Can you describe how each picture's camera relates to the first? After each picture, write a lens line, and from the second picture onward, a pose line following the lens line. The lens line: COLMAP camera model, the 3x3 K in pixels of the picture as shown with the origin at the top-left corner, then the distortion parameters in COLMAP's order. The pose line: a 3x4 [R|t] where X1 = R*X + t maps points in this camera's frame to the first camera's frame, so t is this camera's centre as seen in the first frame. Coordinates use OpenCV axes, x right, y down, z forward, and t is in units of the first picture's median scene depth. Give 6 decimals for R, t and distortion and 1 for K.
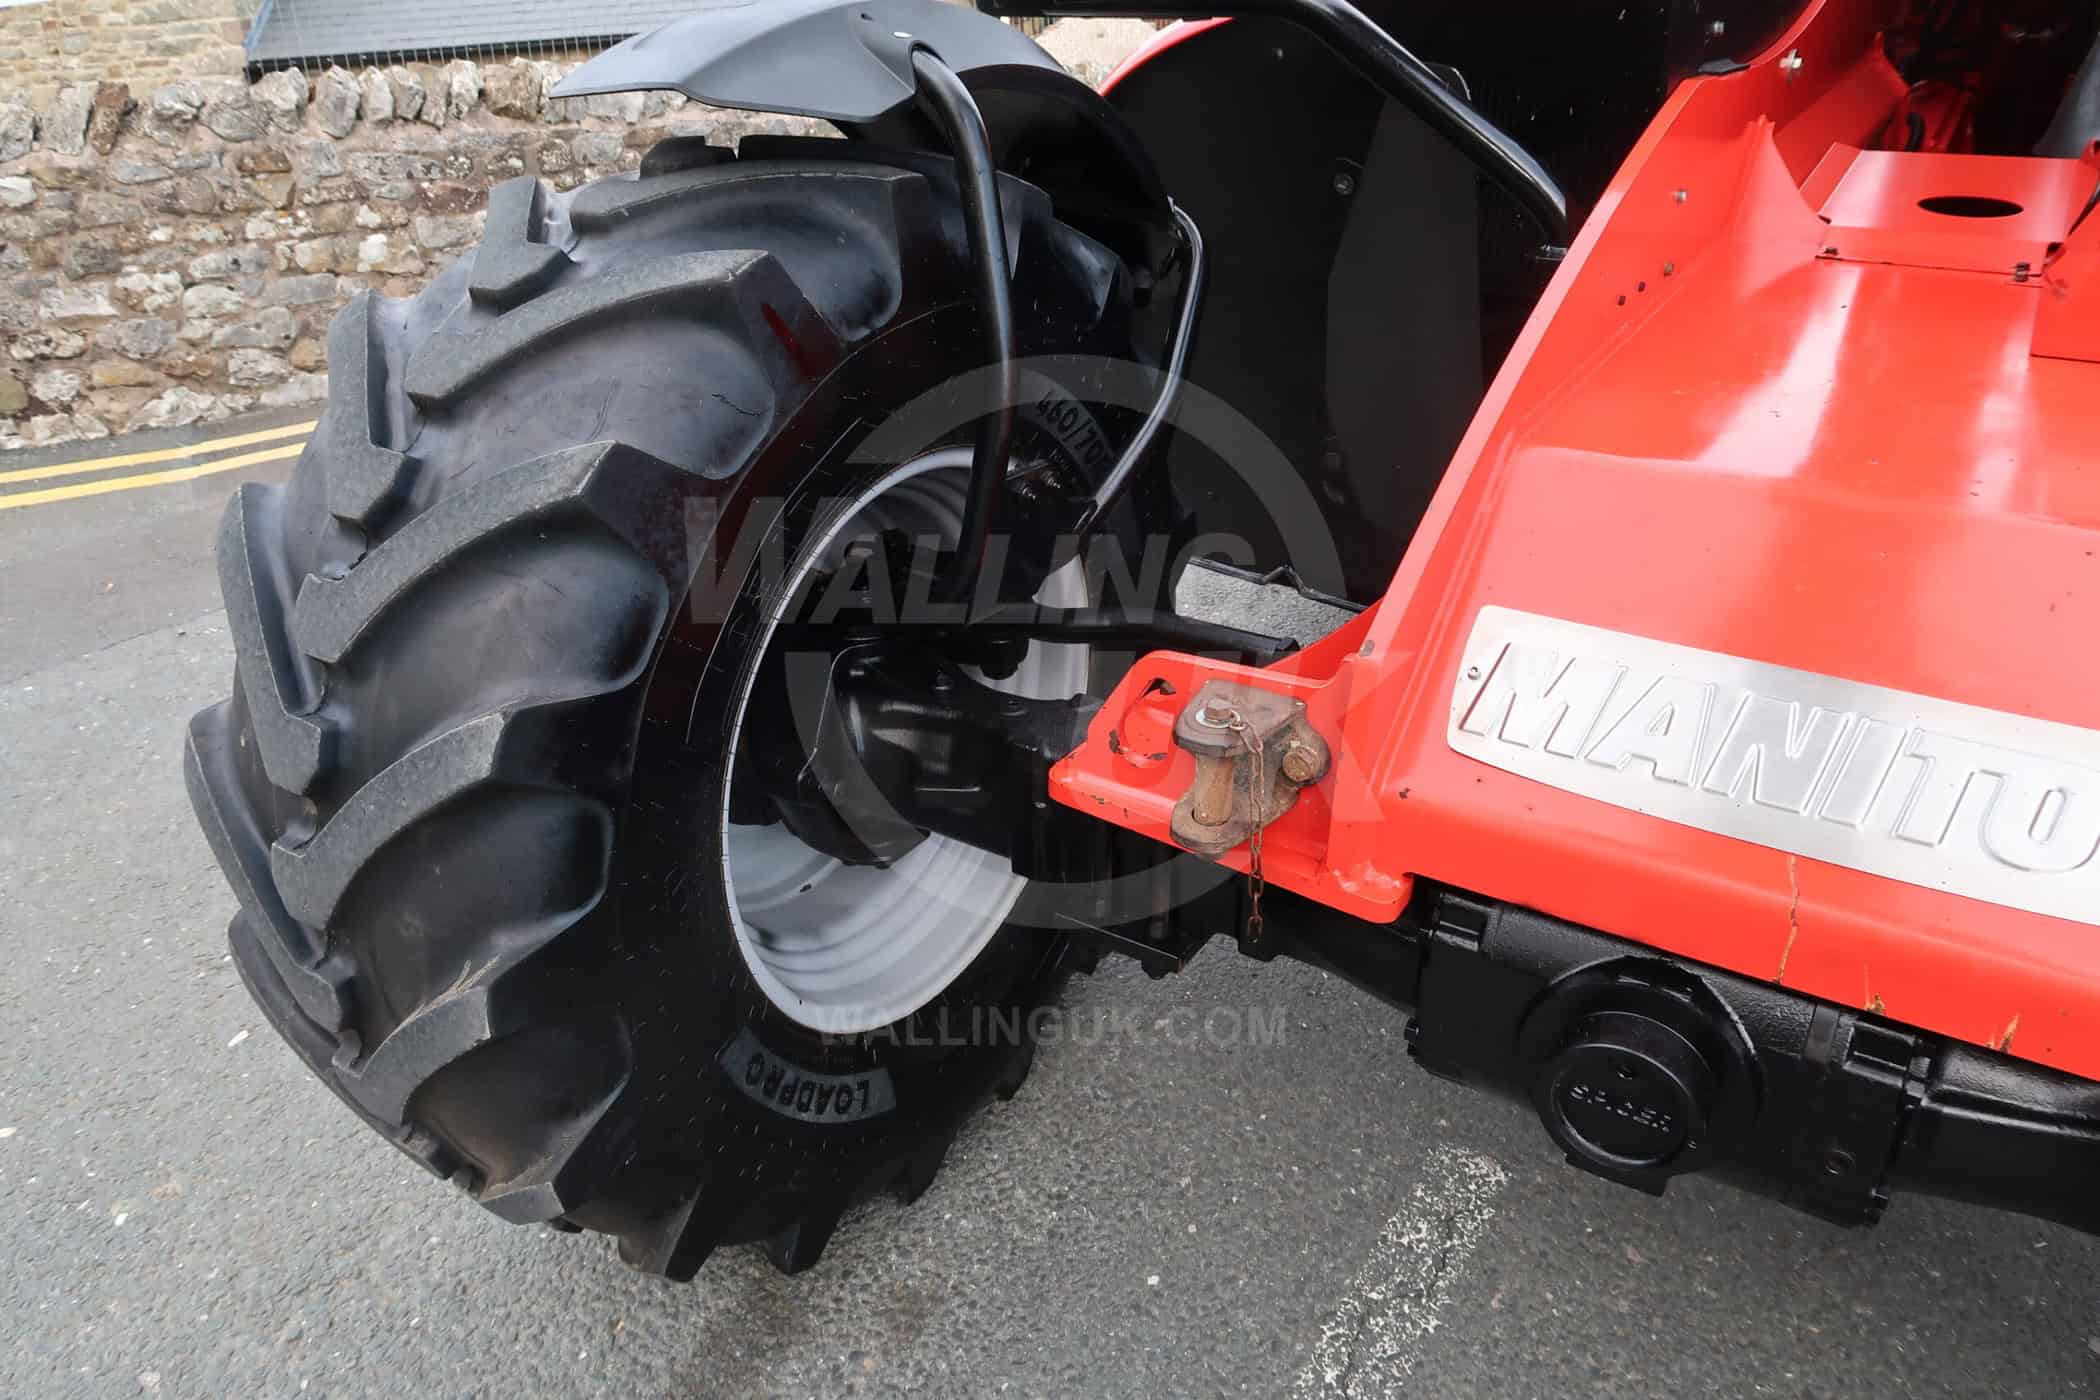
lens RADIAL K [[1432.1, 0, 1053.1], [0, 1432.1, 686.1], [0, 0, 1]] dist [-0.031100, 0.011480]
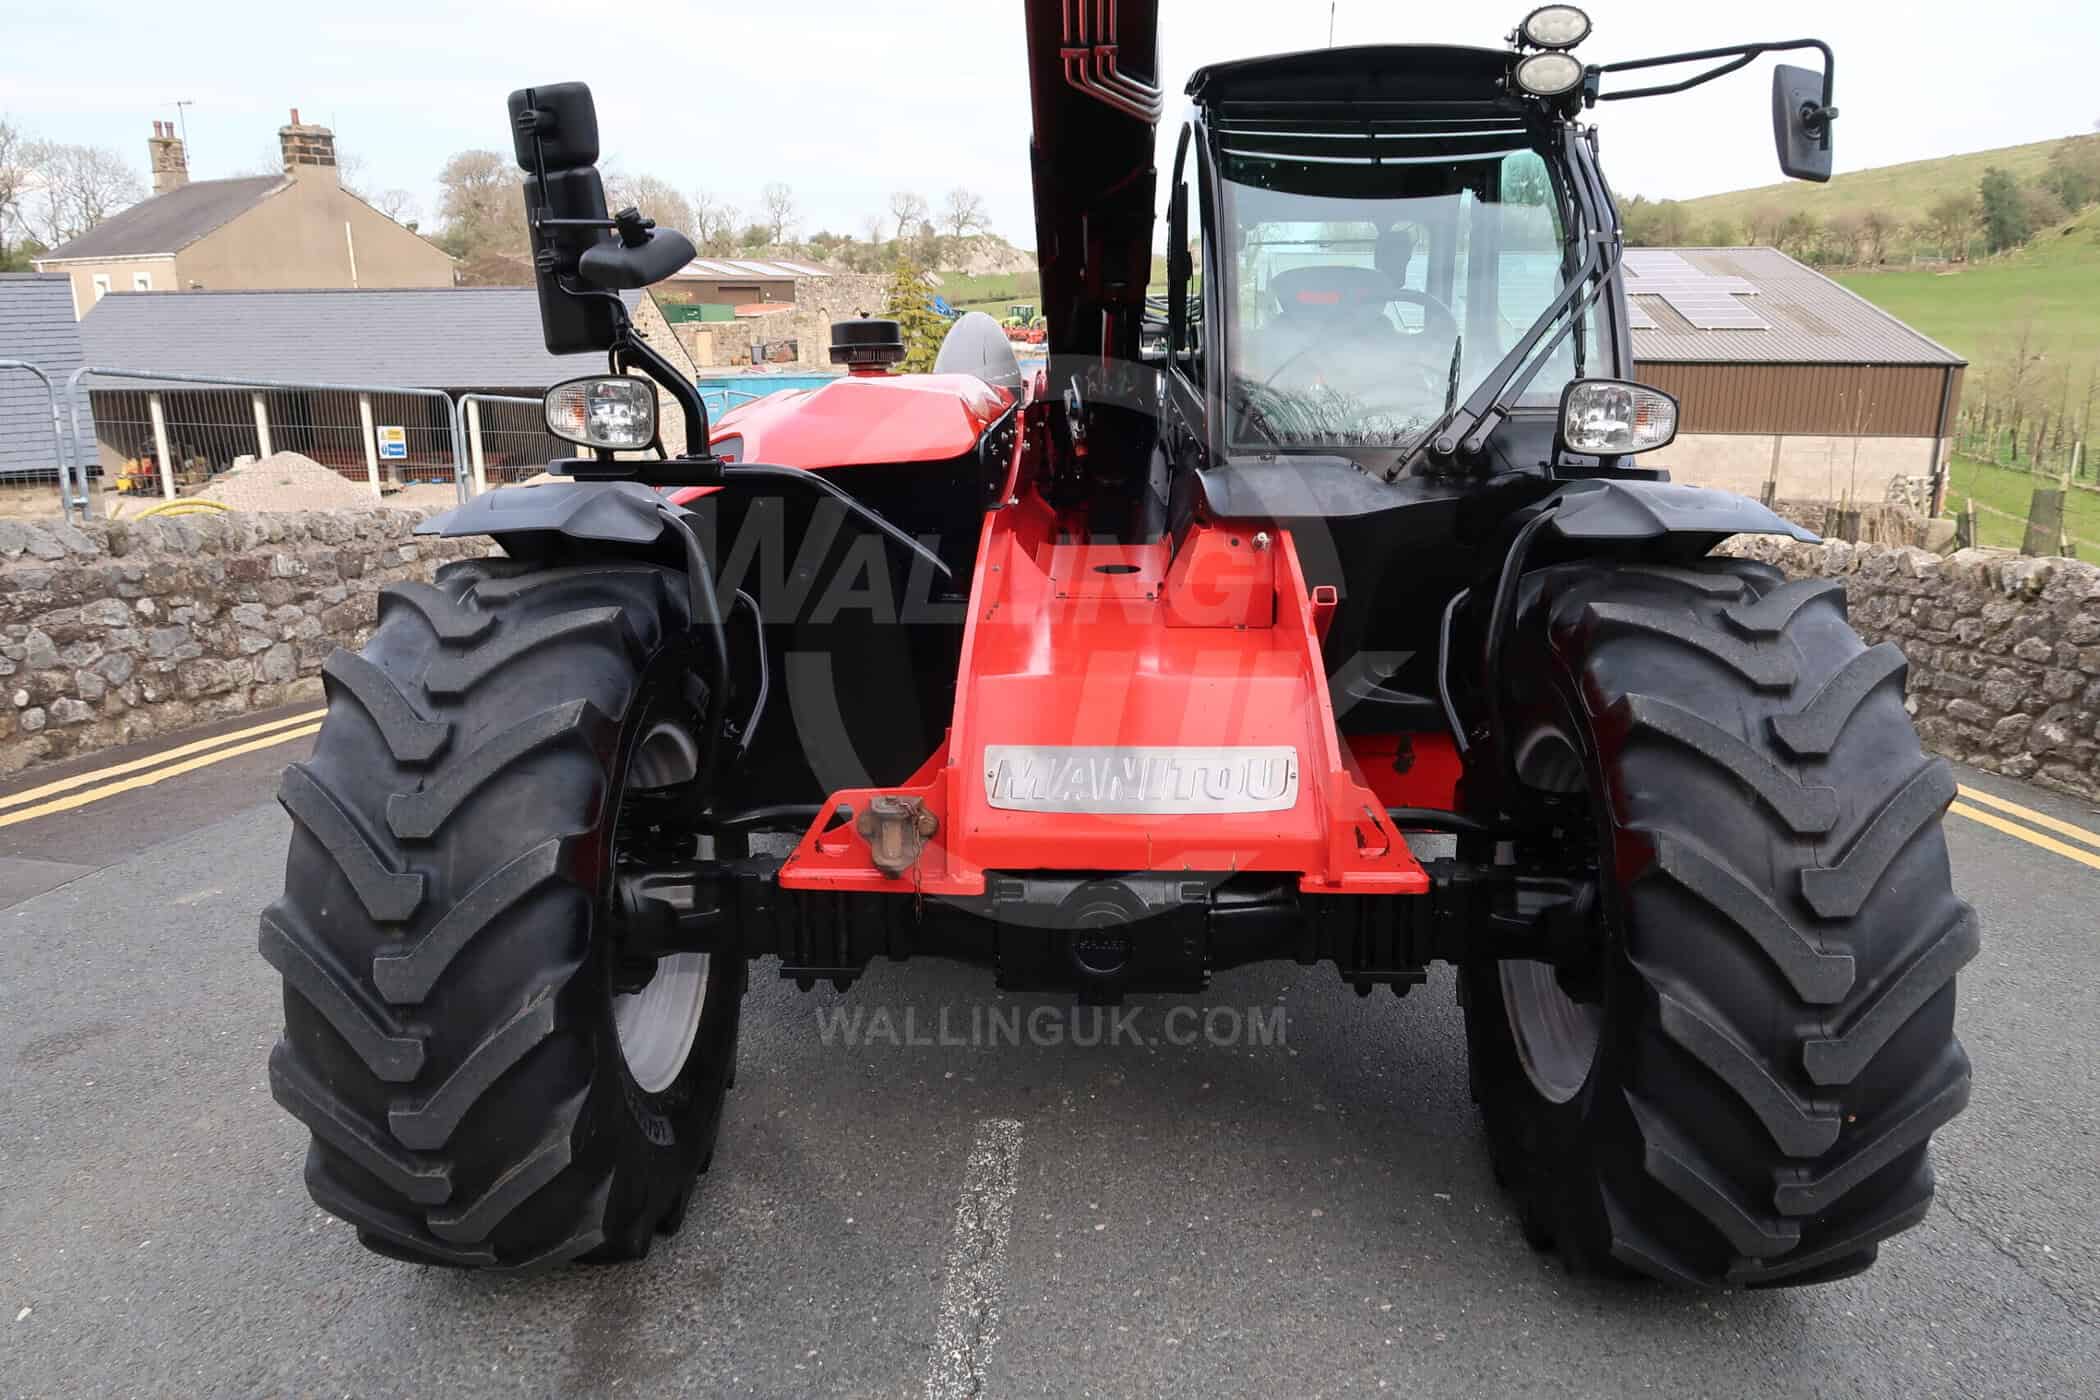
lens RADIAL K [[1432.1, 0, 1053.1], [0, 1432.1, 686.1], [0, 0, 1]] dist [-0.031100, 0.011480]
pose [[0.854369, -0.082604, 0.513059, -0.639391], [0.222675, 0.950249, -0.217816, 0.315606], [-0.469541, 0.300340, 0.830257, -0.768502]]
